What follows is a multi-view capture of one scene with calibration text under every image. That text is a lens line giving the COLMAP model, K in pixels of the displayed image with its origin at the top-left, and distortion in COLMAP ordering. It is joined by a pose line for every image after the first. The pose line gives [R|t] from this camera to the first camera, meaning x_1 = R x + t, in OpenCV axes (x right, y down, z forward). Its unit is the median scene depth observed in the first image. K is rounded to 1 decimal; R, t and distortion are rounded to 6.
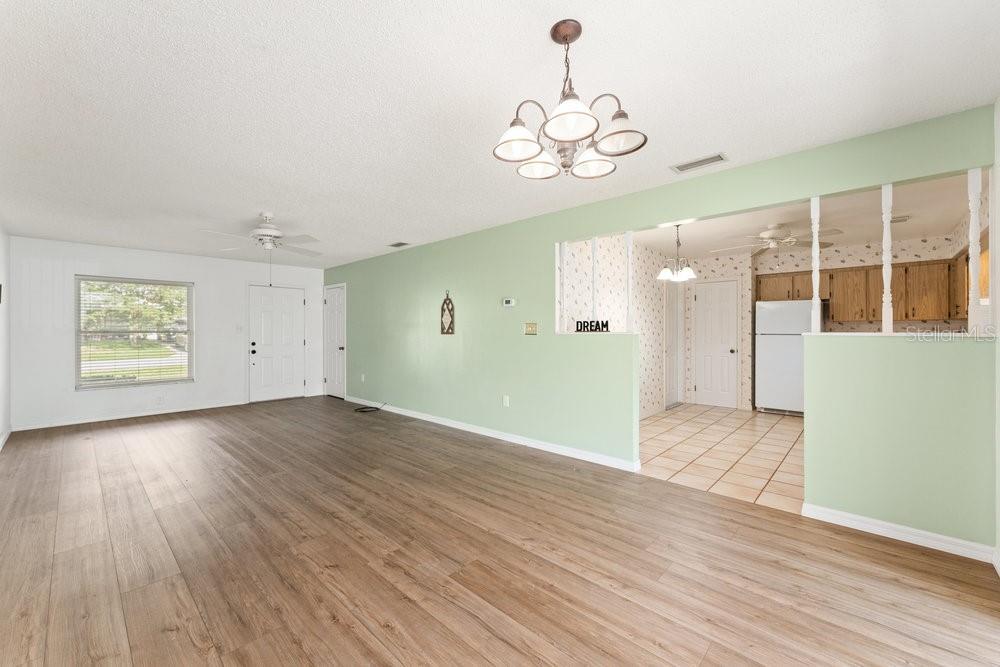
lens RADIAL K [[399.2, 0, 495.0], [0, 399.2, 330.7], [0, 0, 1]] dist [0.001256, 0.000003]
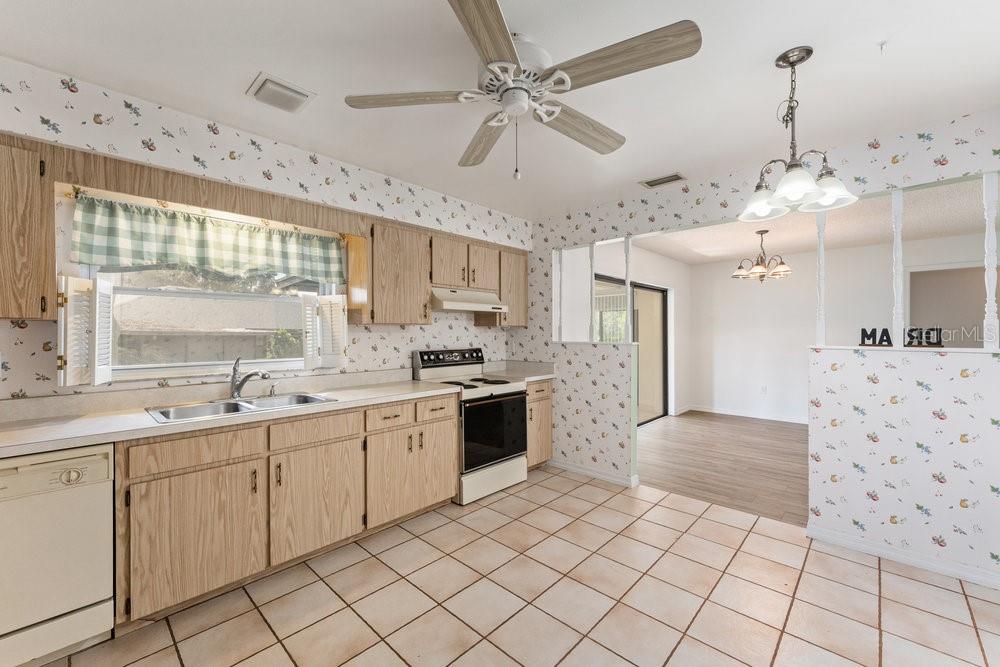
lens RADIAL K [[399.2, 0, 499.7], [0, 399.2, 333.2], [0, 0, 1]] dist [0.001256, 0.000003]
pose [[-0.999994, 0.003484, 0.000790, 0.632192], [0.003485, 0.999992, 0.002059, -0.014924], [-0.000783, 0.002062, -0.999998, 1.191685]]
